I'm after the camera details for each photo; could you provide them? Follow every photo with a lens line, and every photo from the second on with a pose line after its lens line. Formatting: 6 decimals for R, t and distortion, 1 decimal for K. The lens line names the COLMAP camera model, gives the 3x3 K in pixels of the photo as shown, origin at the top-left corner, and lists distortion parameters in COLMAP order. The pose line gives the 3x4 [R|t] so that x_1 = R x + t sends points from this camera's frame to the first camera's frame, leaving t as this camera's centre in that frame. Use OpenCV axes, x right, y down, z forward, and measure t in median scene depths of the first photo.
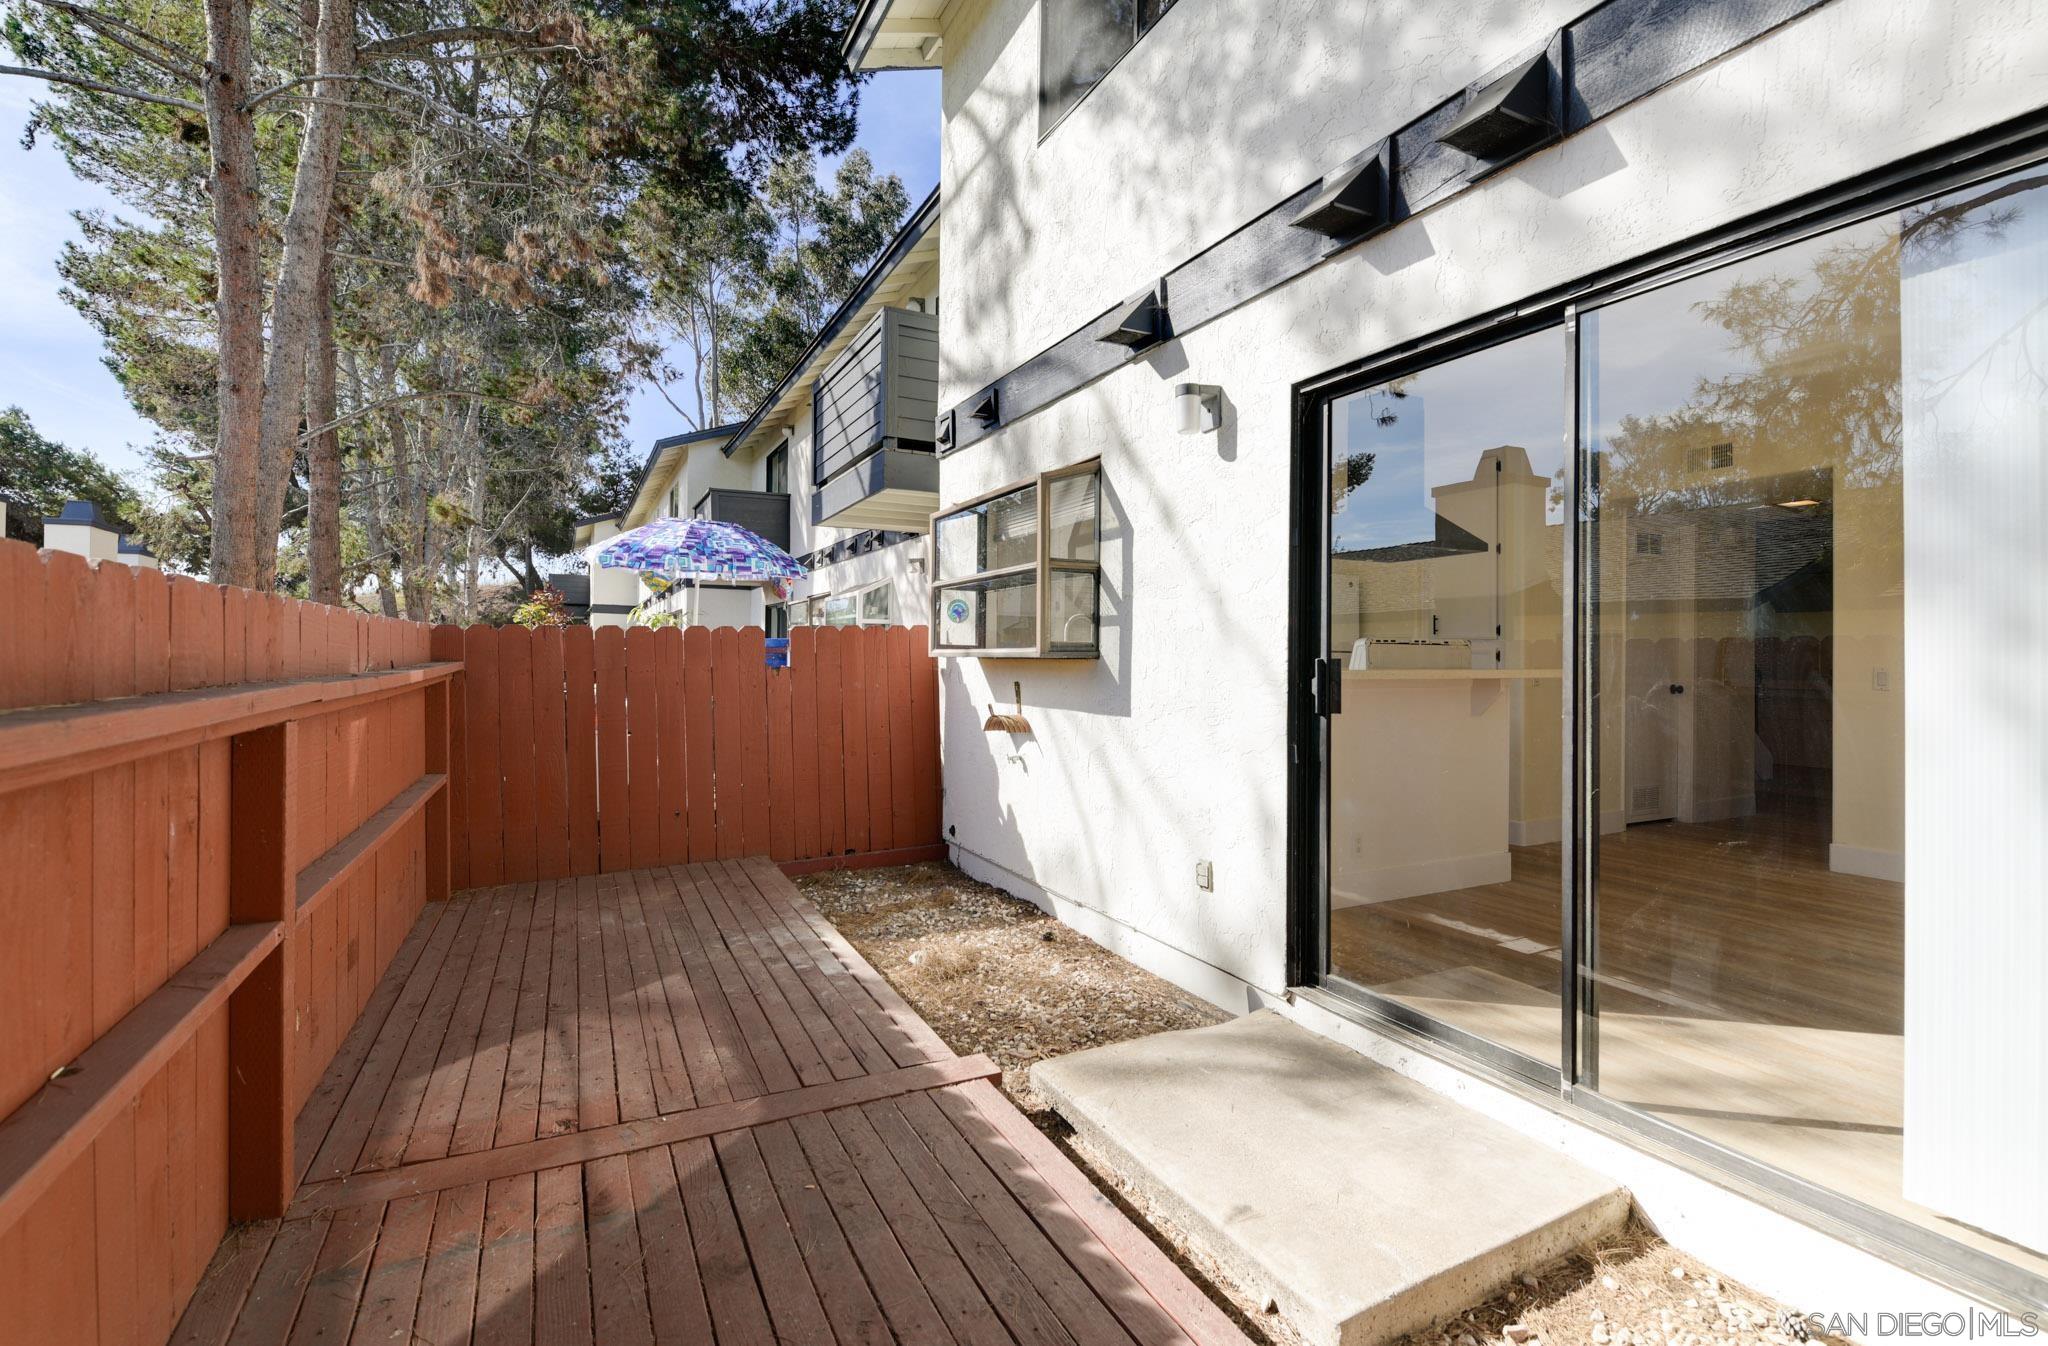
lens RADIAL K [[906.9, 0, 1012.2], [0, 906.9, 652.4], [0, 0, 1]] dist [0.012003, -0.013110]
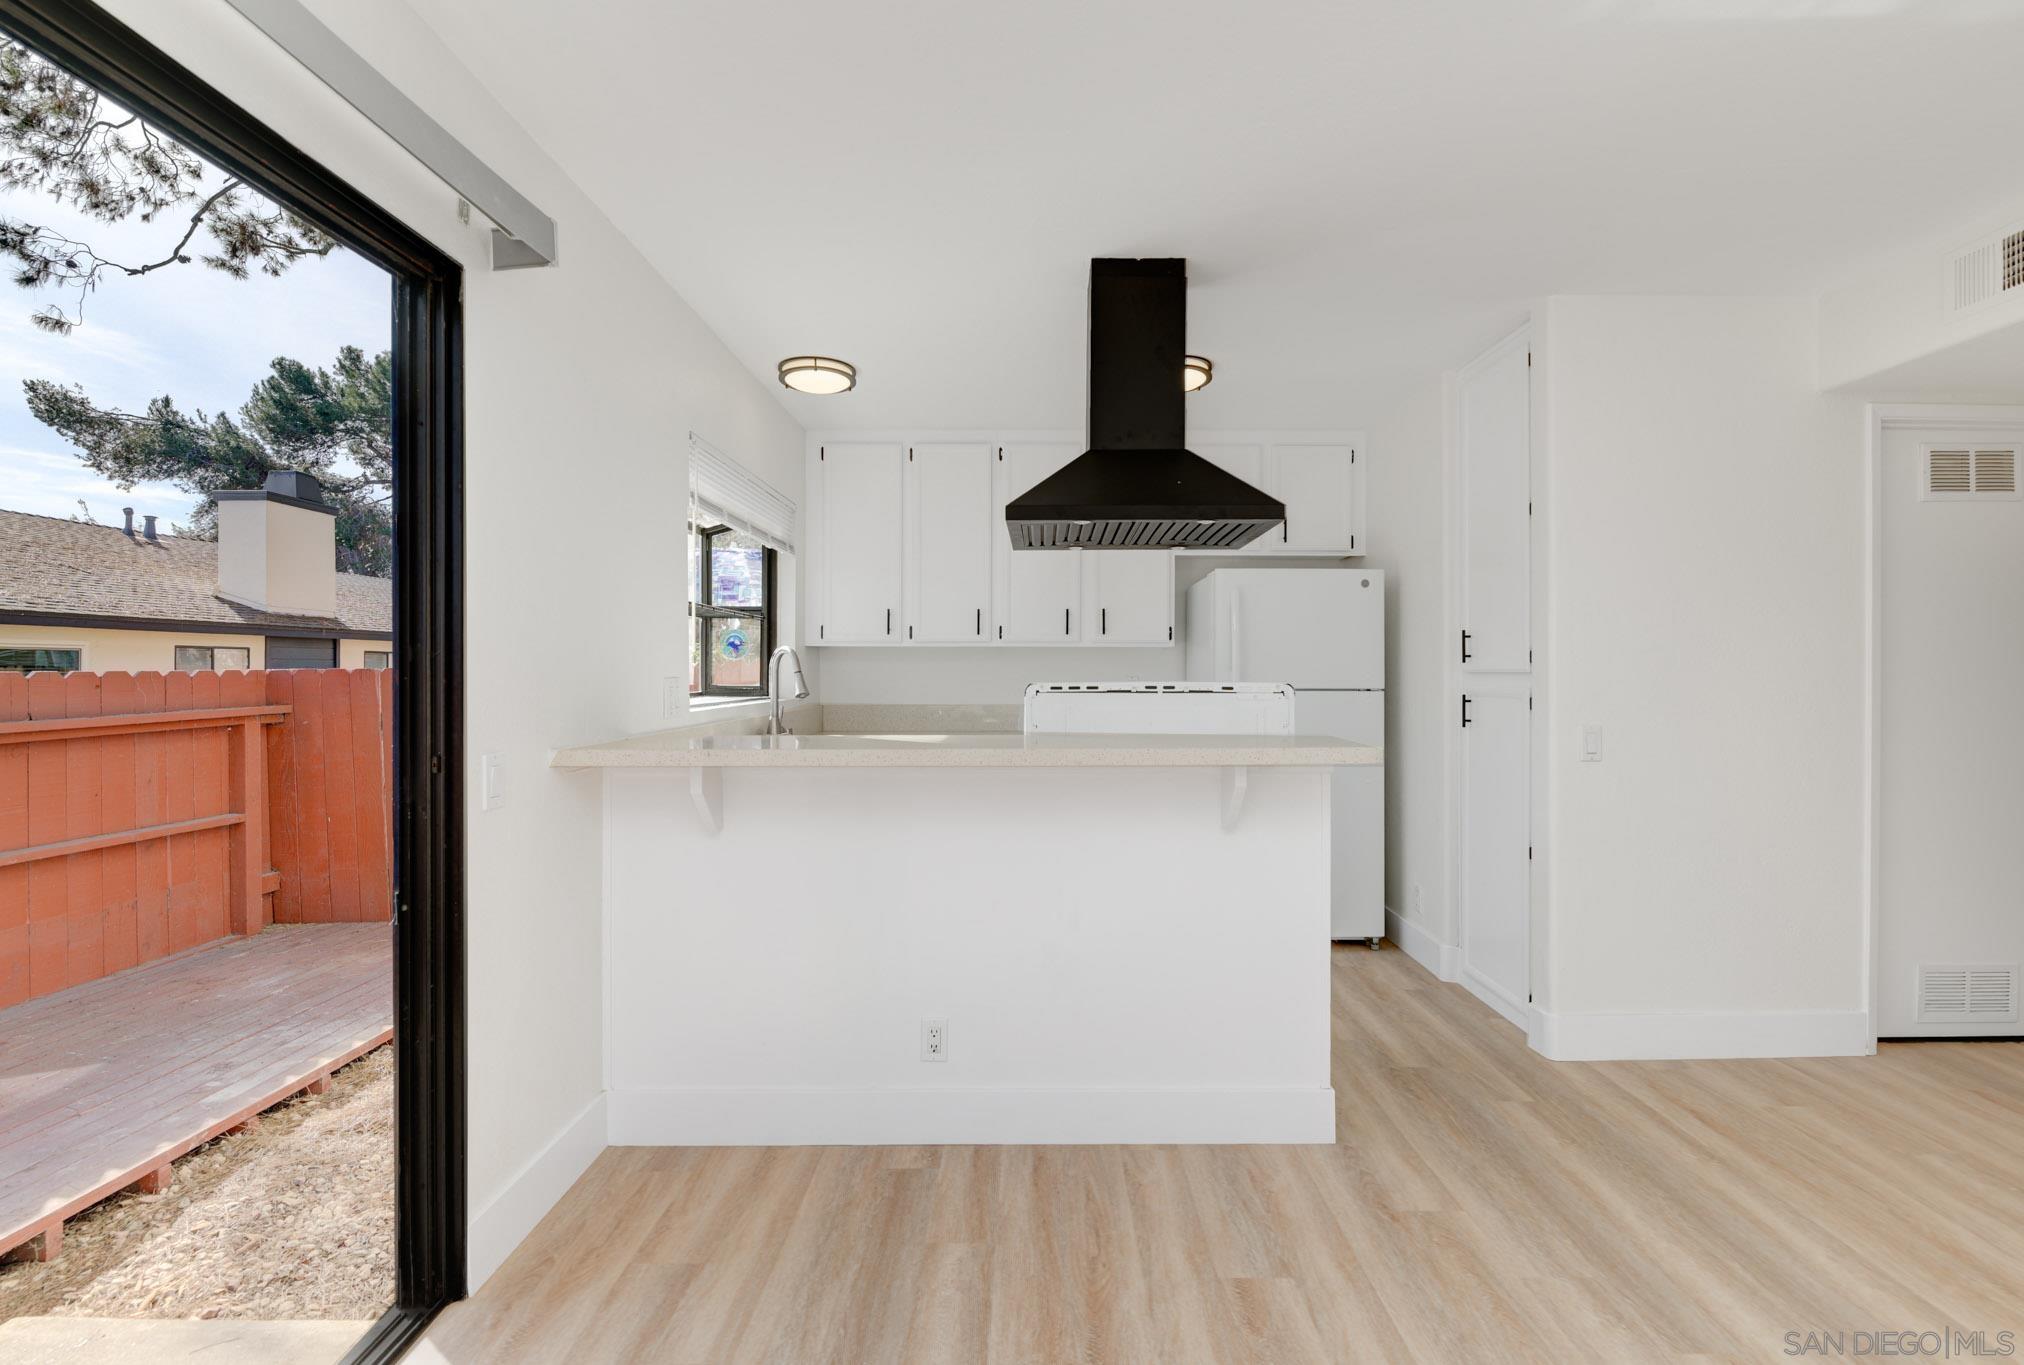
lens RADIAL K [[921.6, 0, 1022.6], [0, 921.6, 670.5], [0, 0, 1]] dist [0.002735, -0.008142]
pose [[0.891882, -0.007592, -0.452205, 0.715770], [0.009403, 0.999954, 0.001758, -0.027286], [0.452171, -0.005820, 0.891912, 0.507356]]
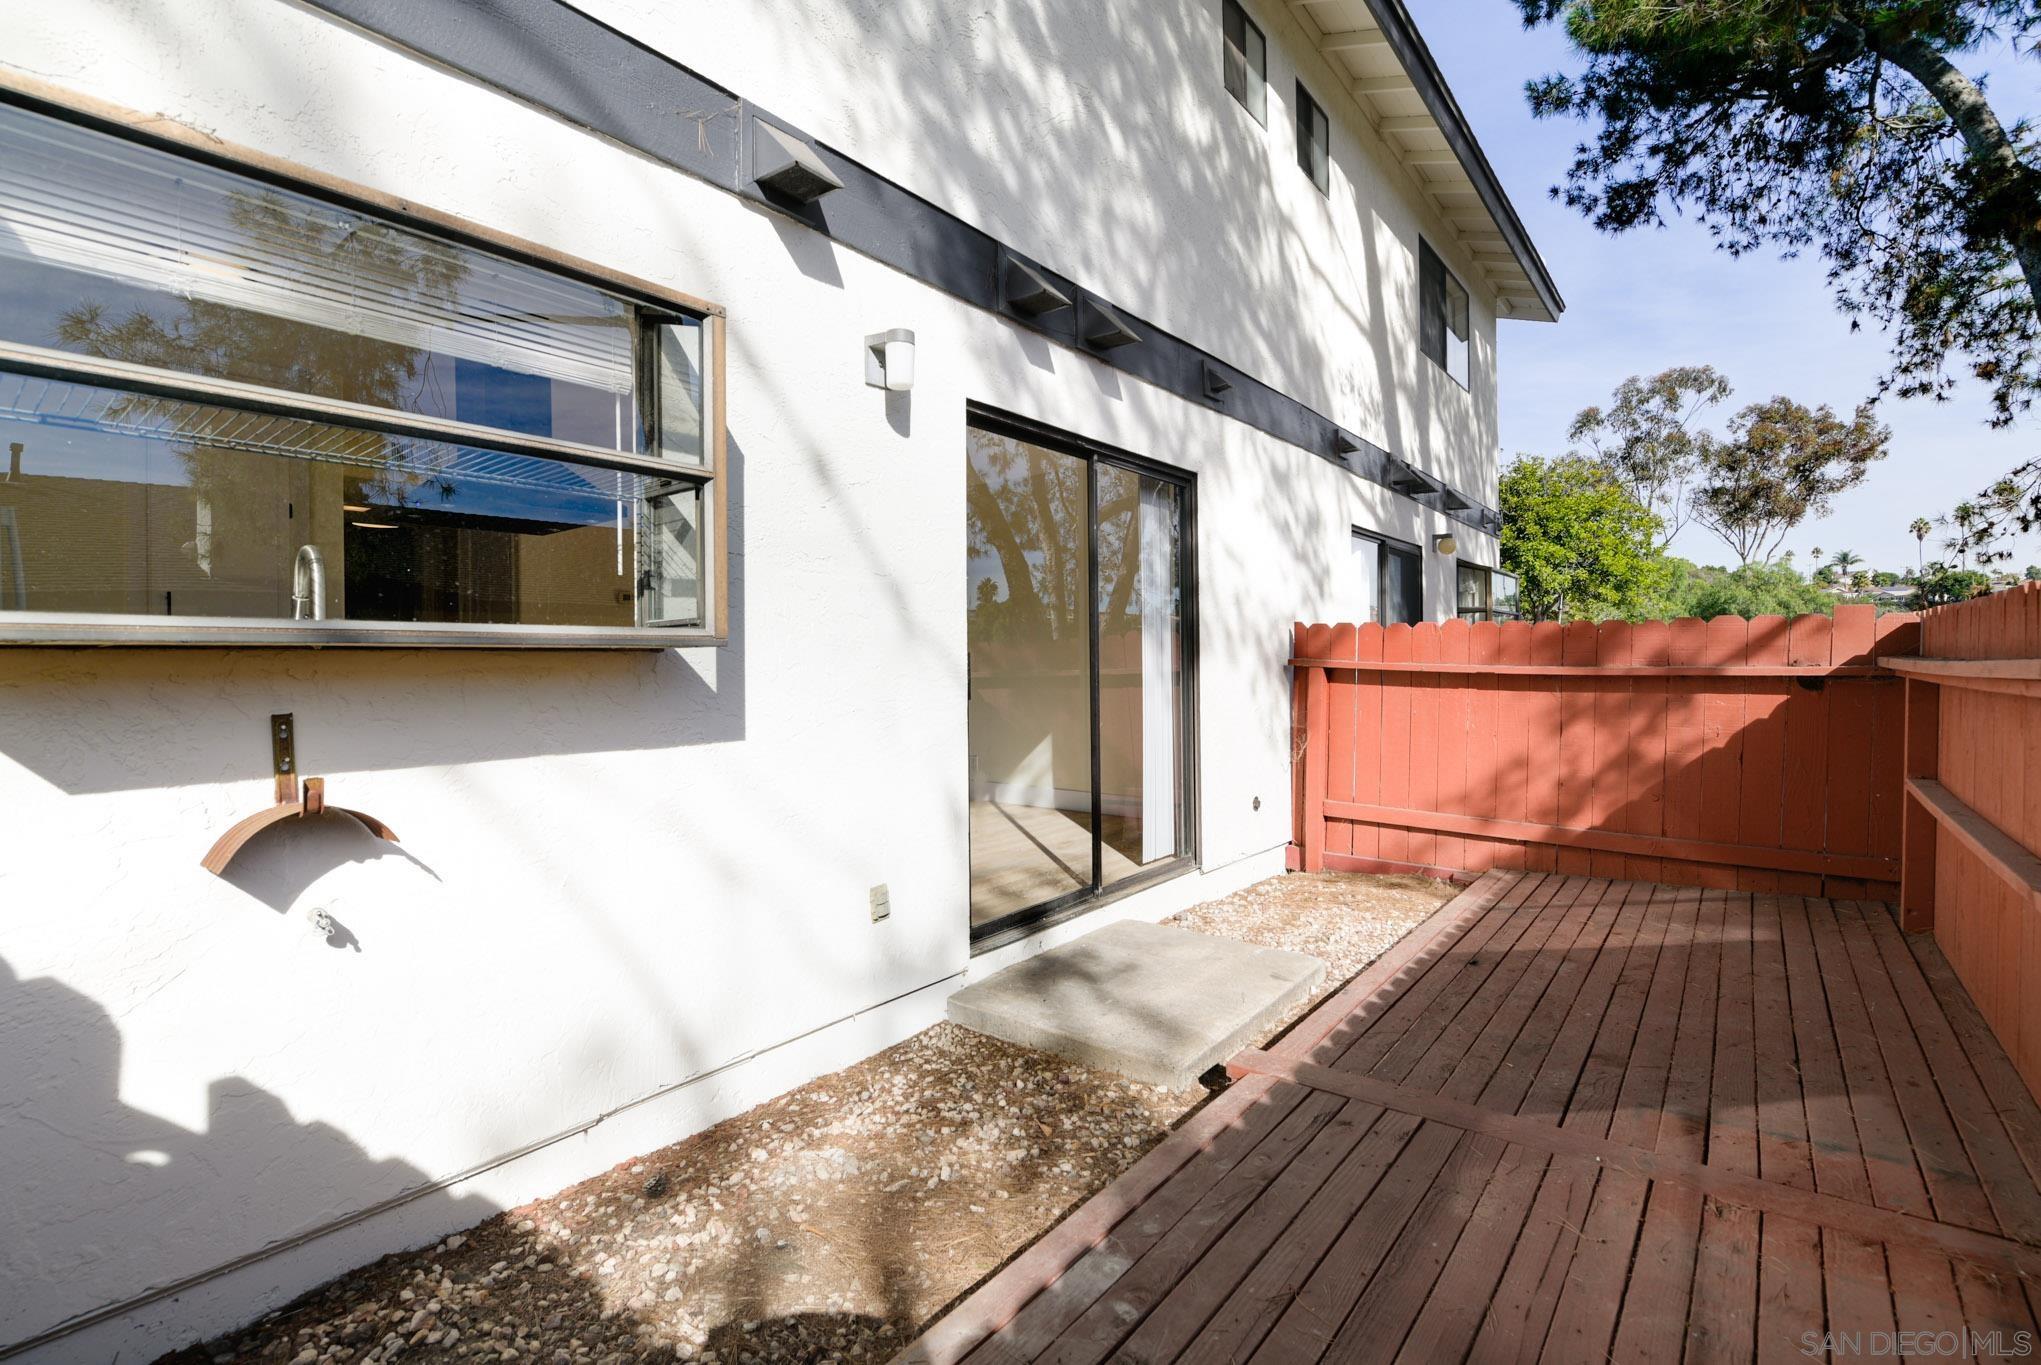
lens RADIAL K [[900.9, 0, 1020.5], [0, 900.9, 682.5], [0, 0, 1]] dist [-0.015750, -0.000201]
pose [[-0.410611, -0.016983, 0.911652, -0.537298], [0.006314, 0.999750, 0.021468, 0.014398], [-0.911789, 0.014571, -0.410401, 1.070010]]
